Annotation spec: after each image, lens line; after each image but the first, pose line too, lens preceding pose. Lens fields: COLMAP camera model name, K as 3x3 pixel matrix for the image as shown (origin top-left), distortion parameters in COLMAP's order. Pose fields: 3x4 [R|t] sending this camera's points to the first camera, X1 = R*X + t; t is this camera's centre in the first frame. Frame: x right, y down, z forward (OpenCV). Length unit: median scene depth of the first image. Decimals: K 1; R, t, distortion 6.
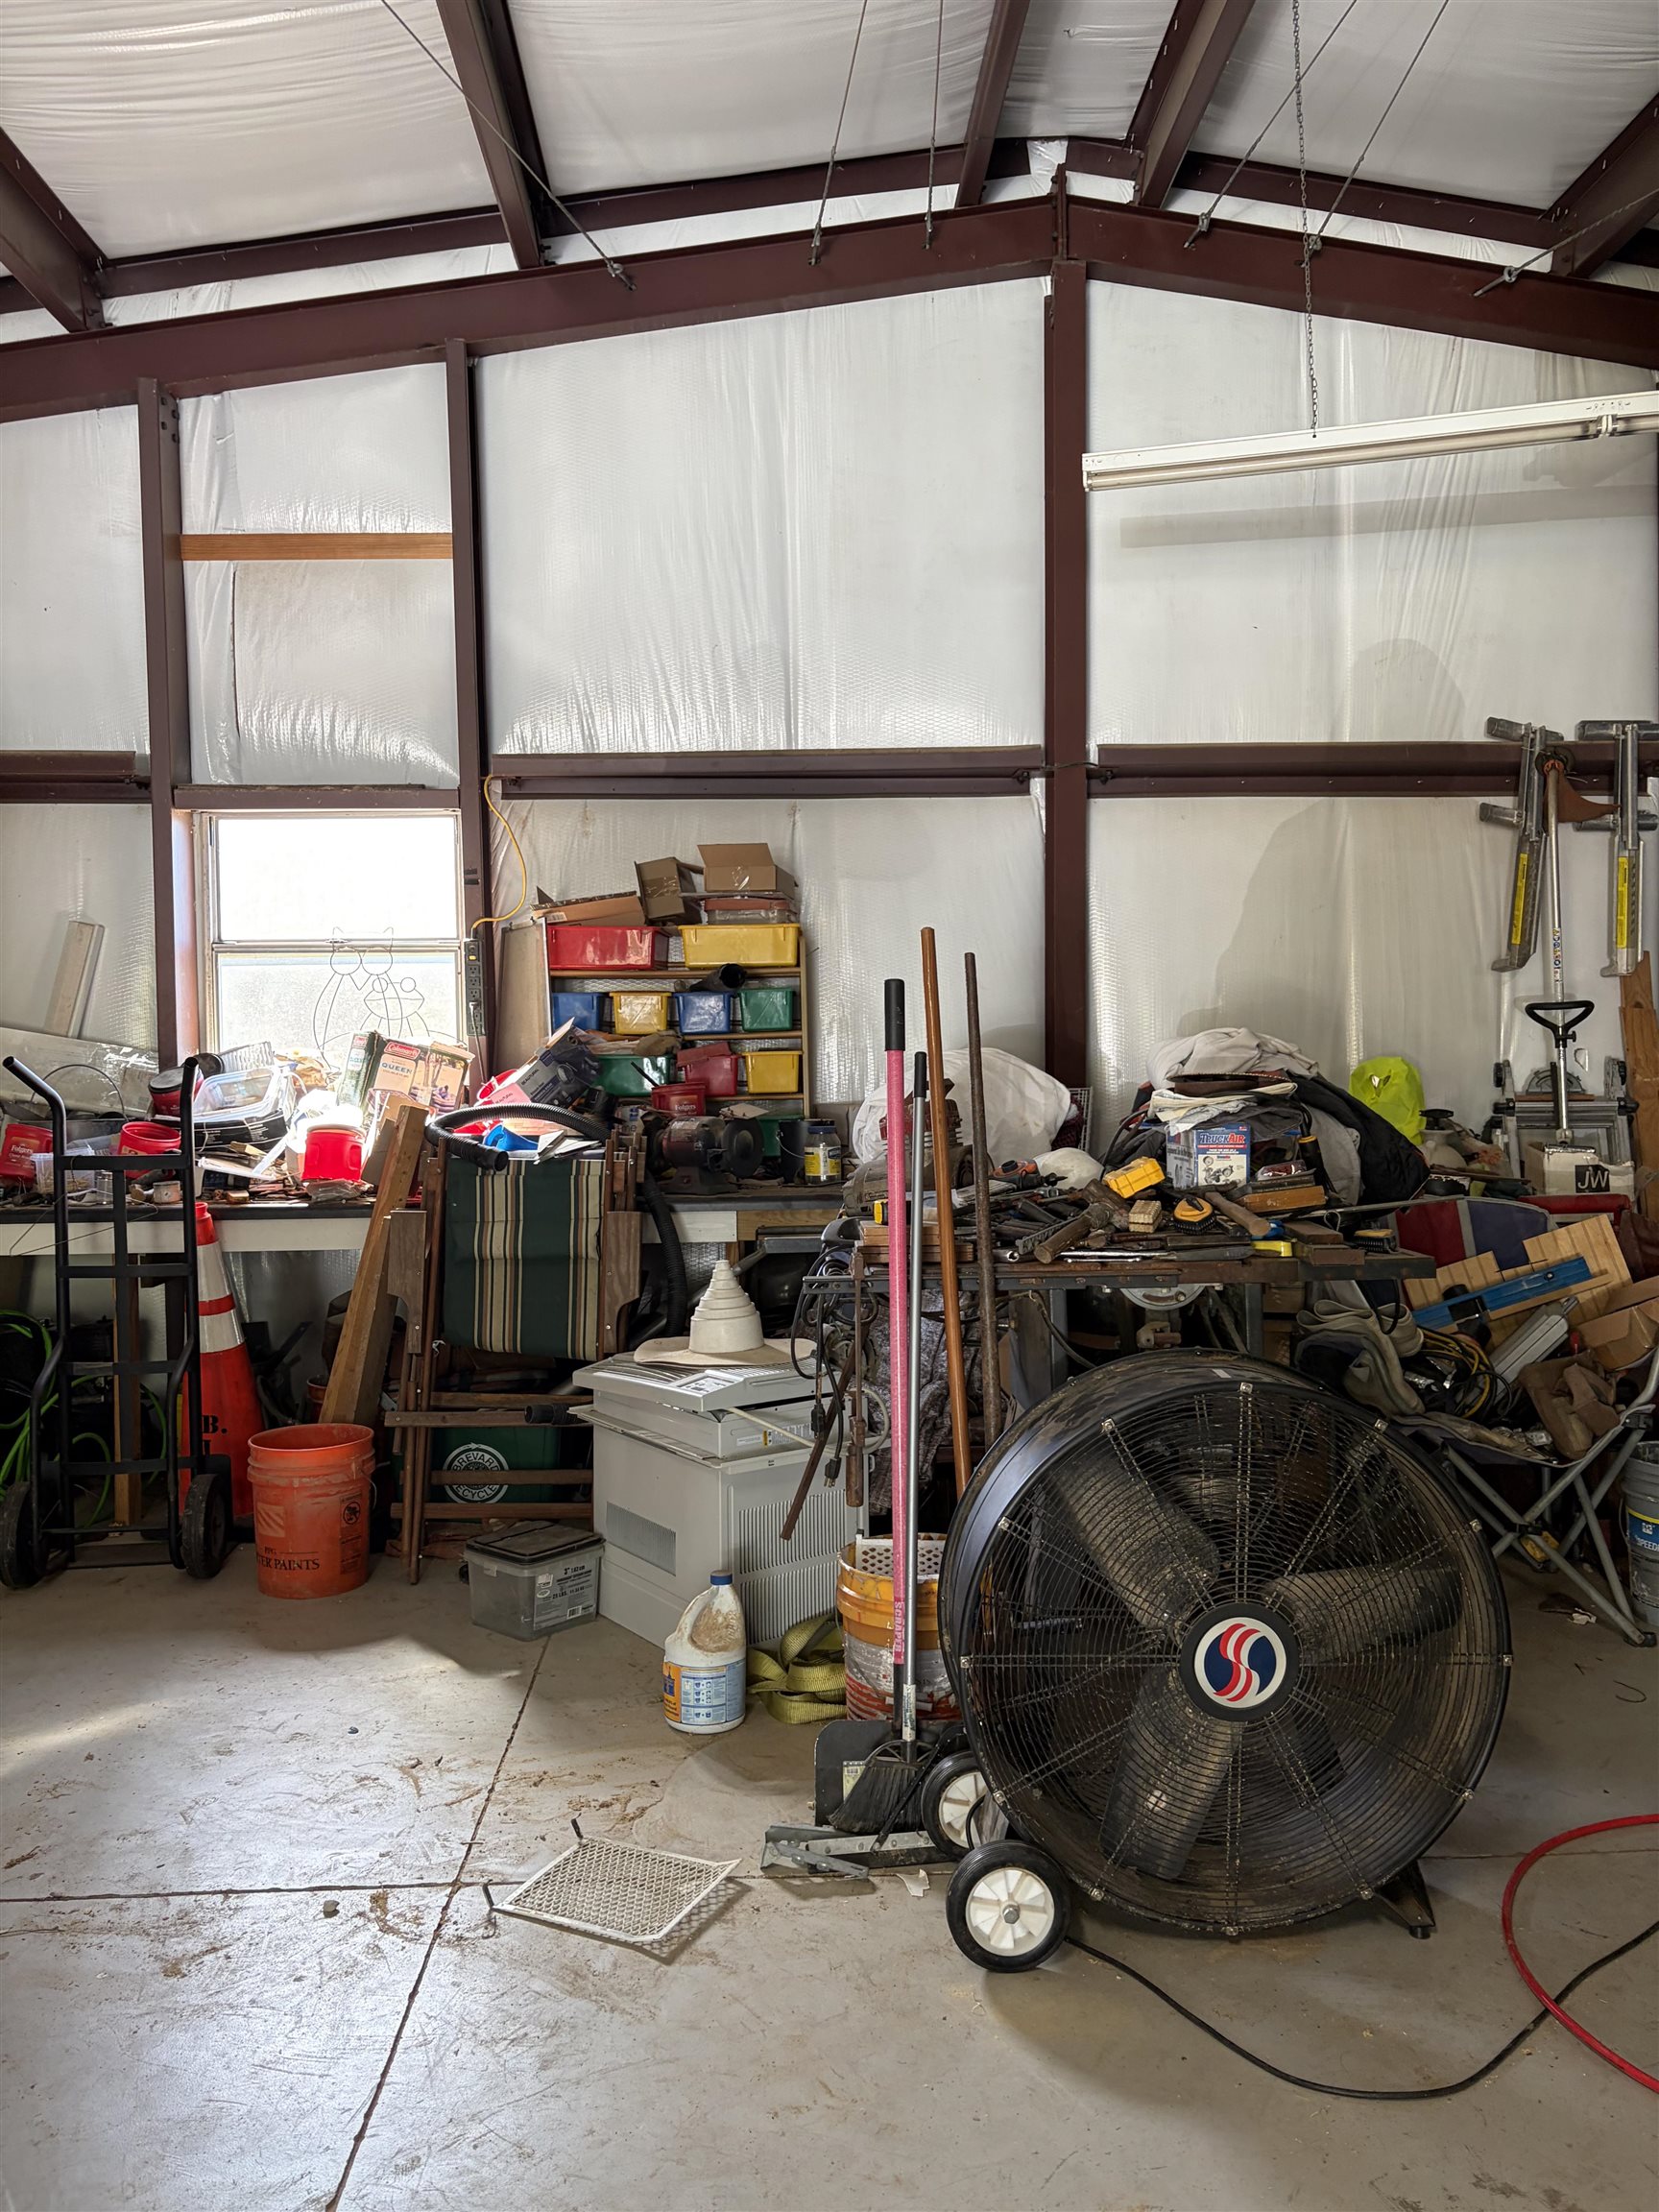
lens RADIAL K [[1676.8, 0, 838.4], [0, 1676.8, 1111.9], [0, 0, 1]] dist [0.029974, -0.019478]
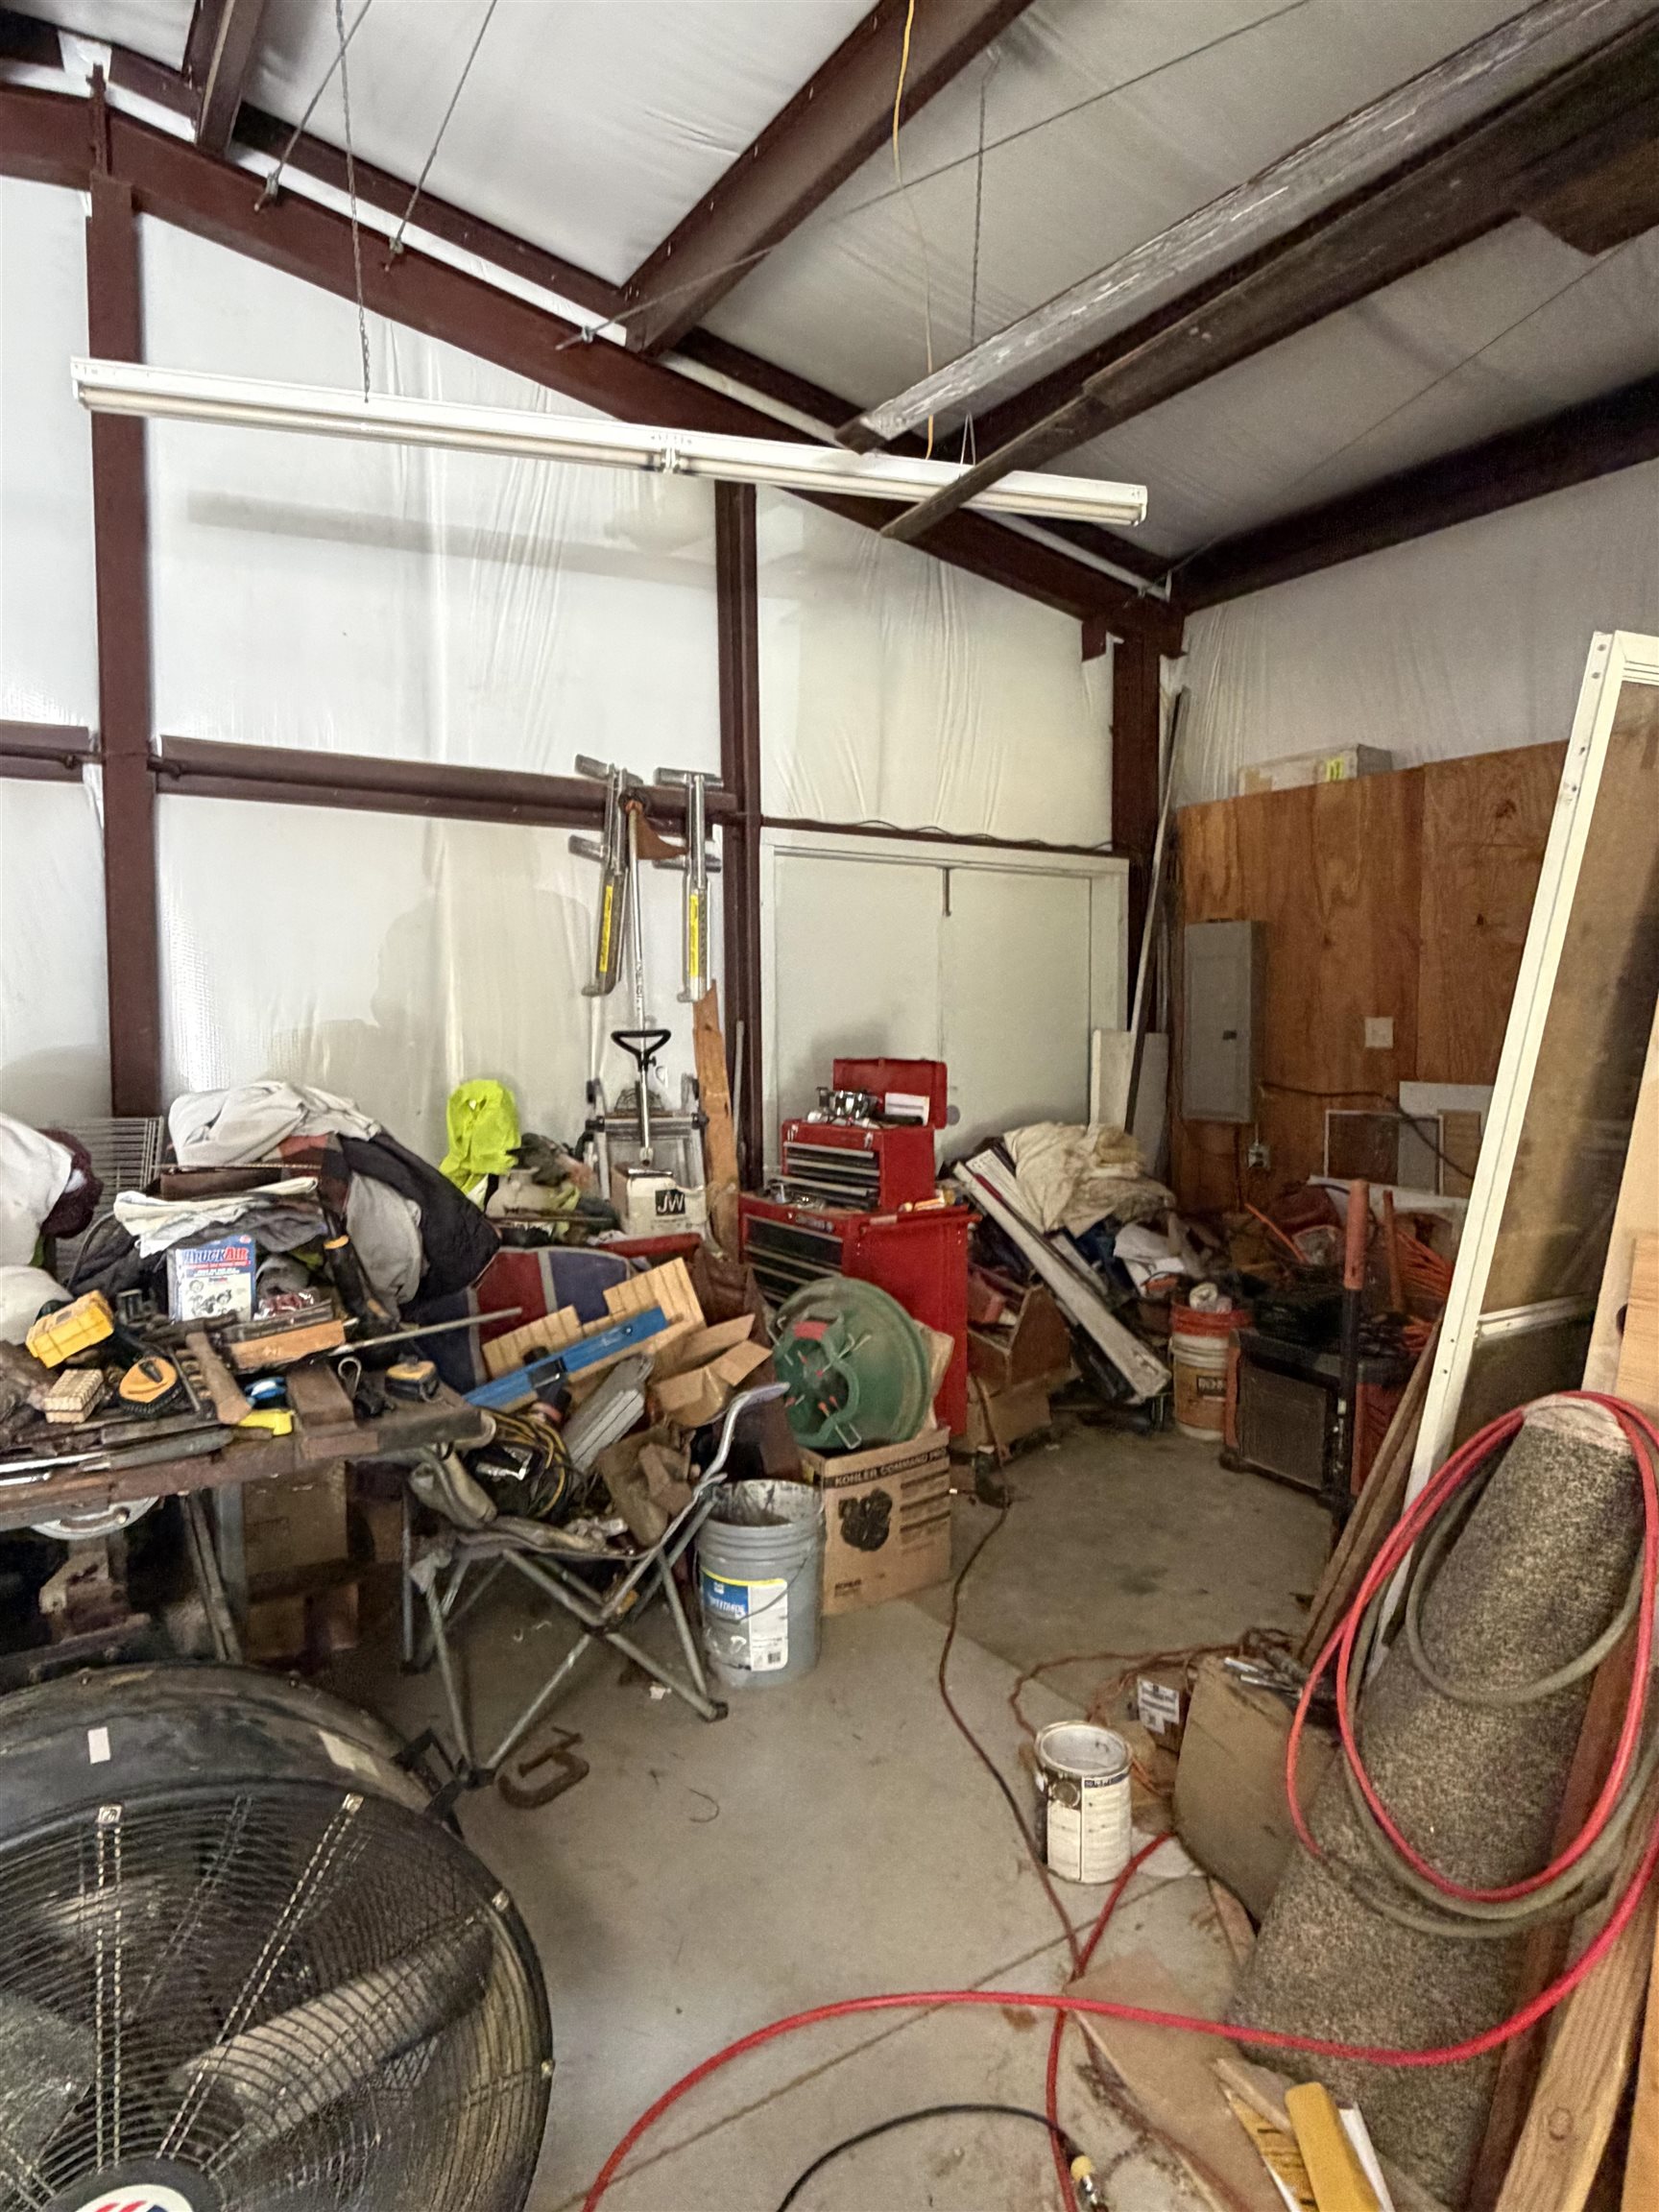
lens RADIAL K [[1312.5, 0, 842.6], [0, 1312.5, 1087.8], [0, 0, 1]] dist [-0.003322, 0.000417]
pose [[0.855592, -0.017767, 0.517347, 0.105151], [0.006895, 0.999713, 0.022930, -0.045499], [-0.517606, -0.016052, 0.855469, 0.219764]]
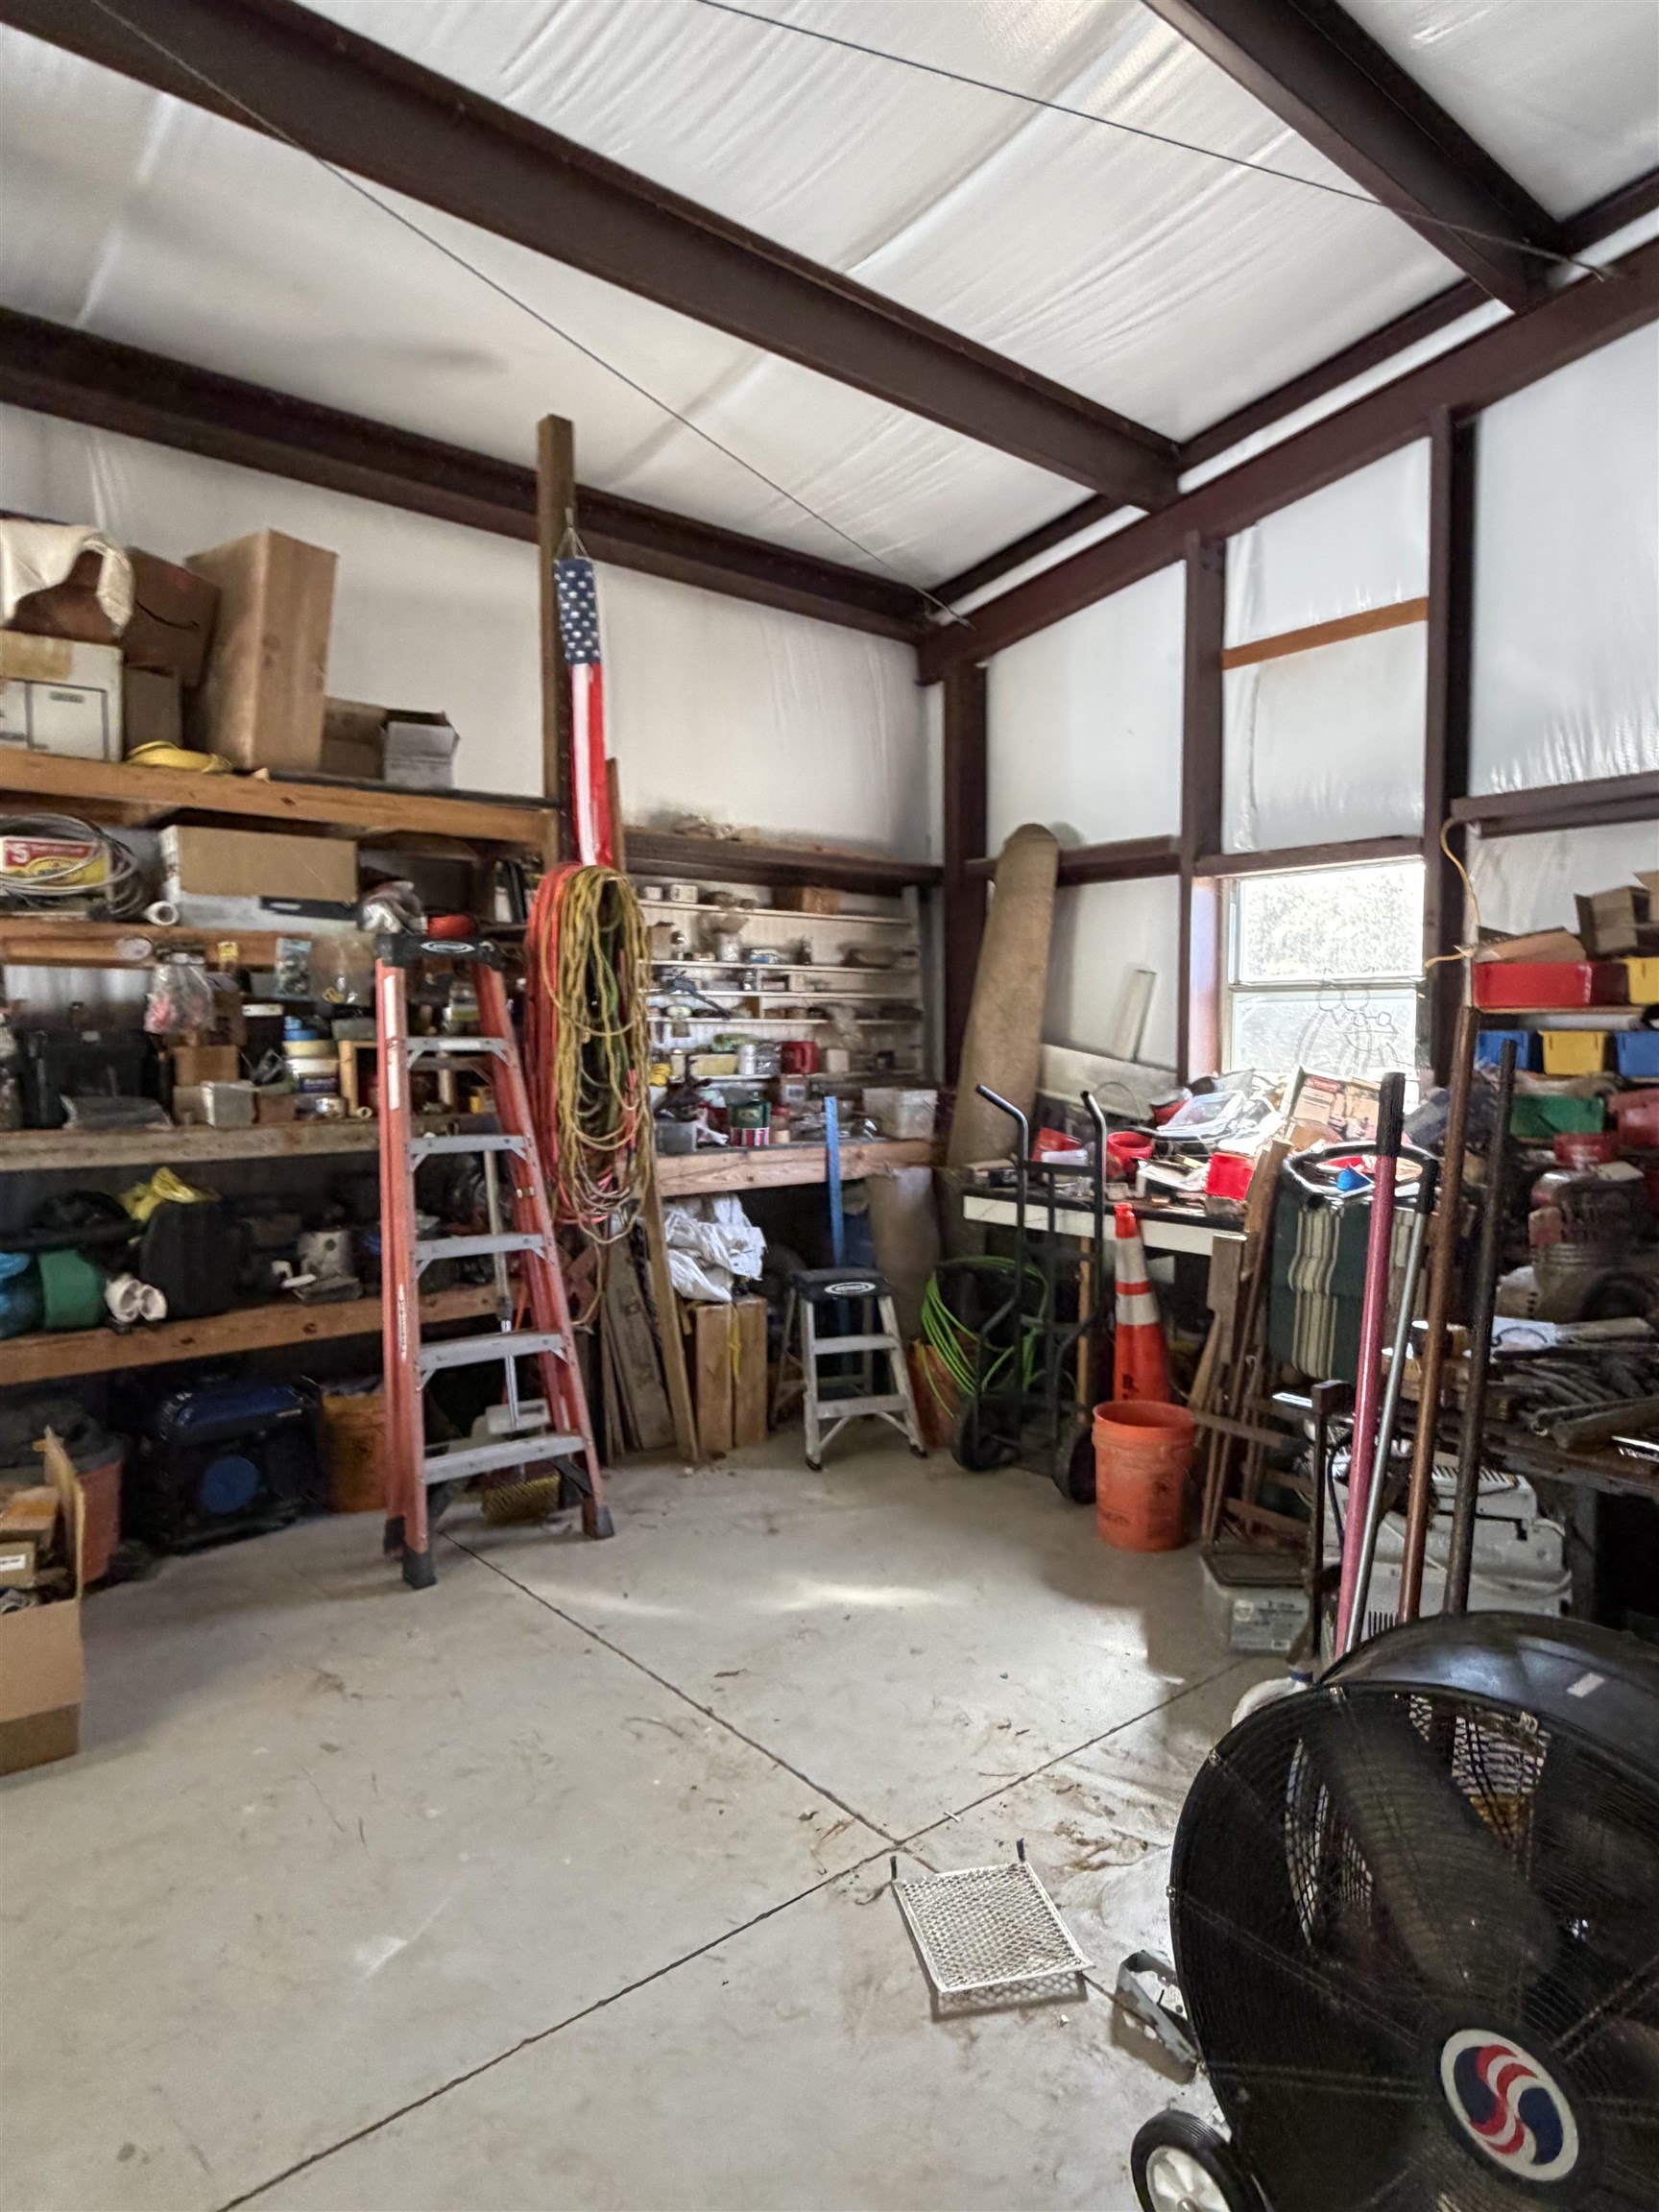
lens RADIAL K [[1312.5, 0, 828.3], [0, 1312.5, 1104.1], [0, 0, 1]] dist [-0.003322, 0.000417]
pose [[0.606370, 0.055305, -0.793257, 0.219652], [-0.035997, 0.998465, 0.042096, -0.045819], [0.794367, 0.003029, 0.607430, 0.206126]]
